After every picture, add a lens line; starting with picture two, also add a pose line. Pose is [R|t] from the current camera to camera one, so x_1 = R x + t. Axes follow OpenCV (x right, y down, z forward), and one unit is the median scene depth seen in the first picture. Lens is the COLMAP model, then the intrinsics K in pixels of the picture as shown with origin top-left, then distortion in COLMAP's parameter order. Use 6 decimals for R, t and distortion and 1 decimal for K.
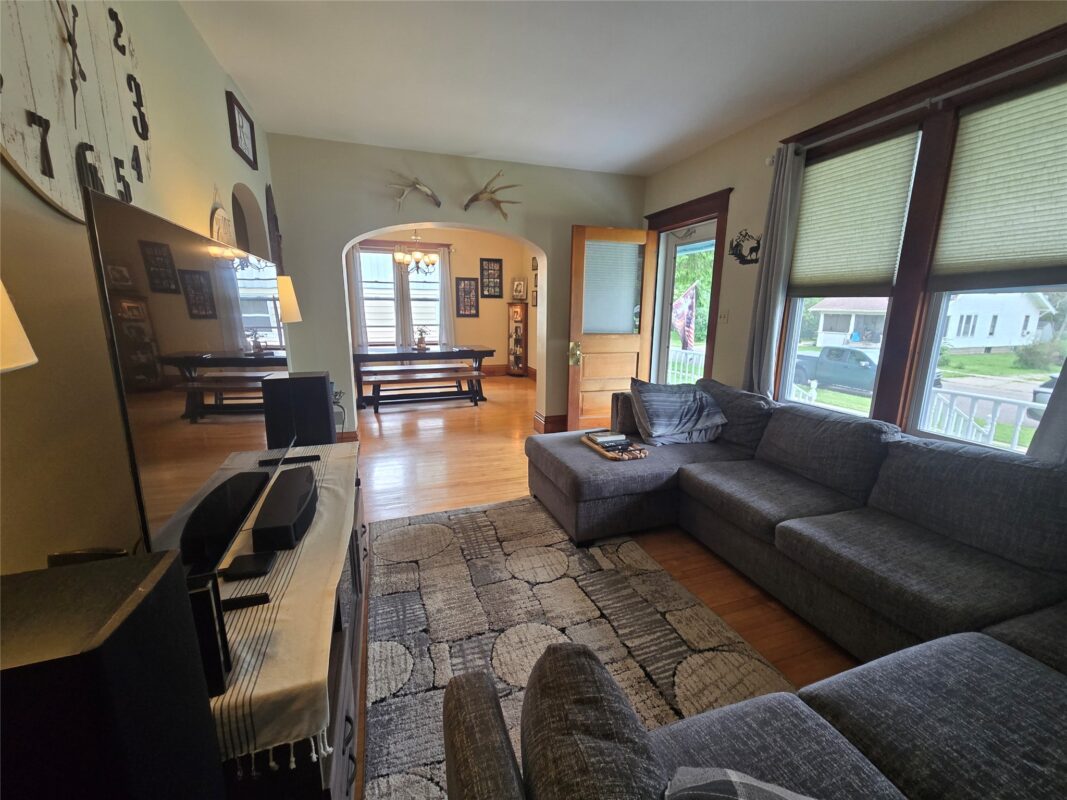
lens RADIAL K [[438.1, 0, 535.3], [0, 438.1, 396.3], [0, 0, 1]] dist [0.002462, -0.000119]
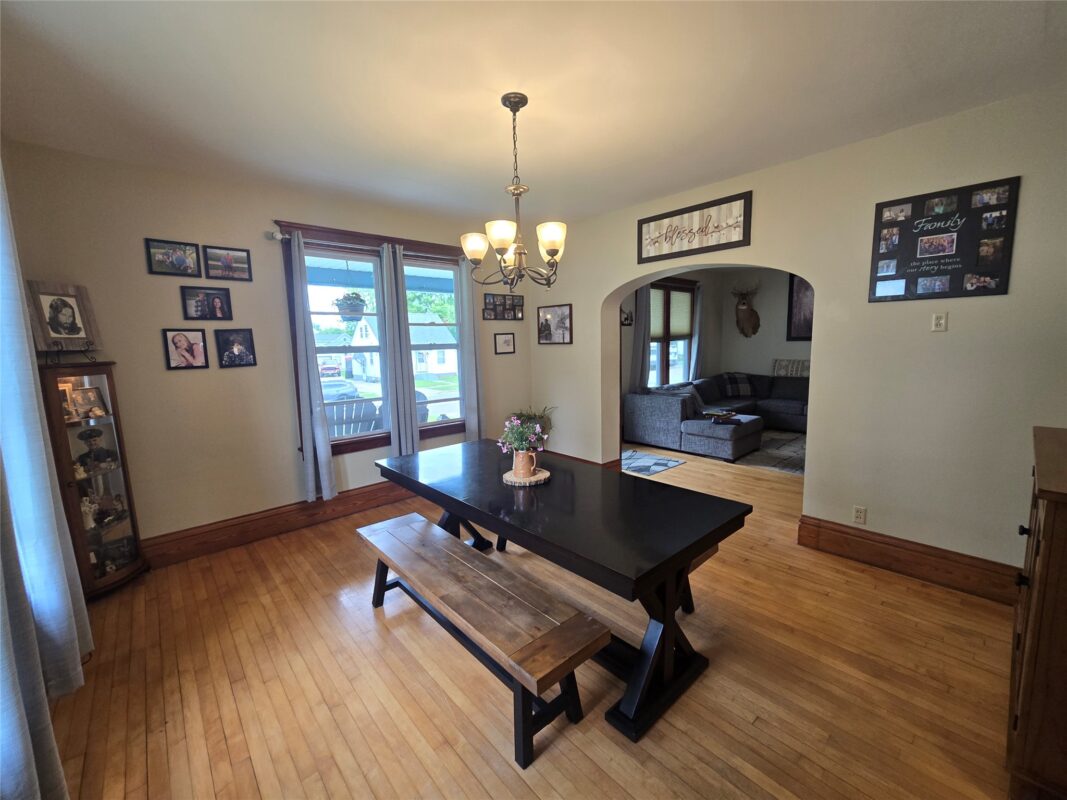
lens RADIAL K [[438.1, 0, 537.6], [0, 438.1, 394.7], [0, 0, 1]] dist [0.002462, -0.000119]
pose [[-0.390322, -0.114058, 0.913586, -1.439904], [0.202043, 0.957497, 0.205862, -0.609204], [-0.898236, 0.264936, -0.350687, 2.626164]]
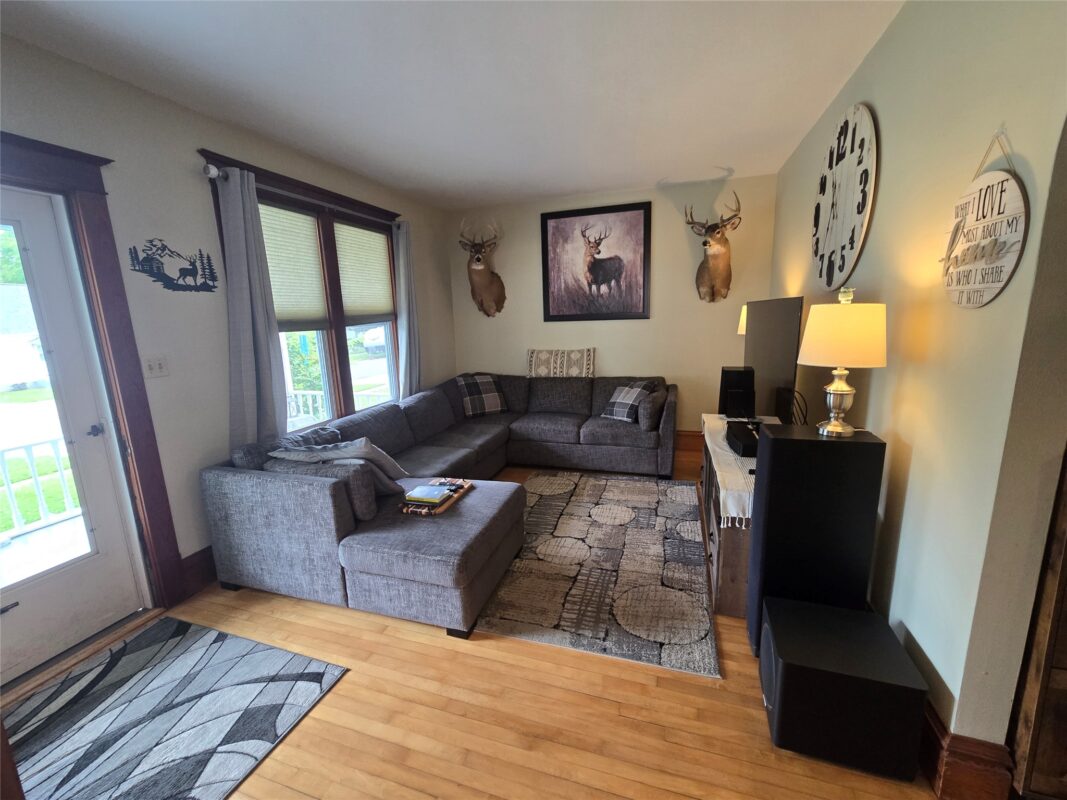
lens RADIAL K [[438.1, 0, 533.3], [0, 438.1, 397.5], [0, 0, 1]] dist [0.002462, -0.000119]
pose [[-0.794995, -0.096991, 0.598812, -0.535890], [0.147444, 0.926637, 0.345839, -0.381282], [-0.588424, 0.363232, -0.722371, 1.567176]]
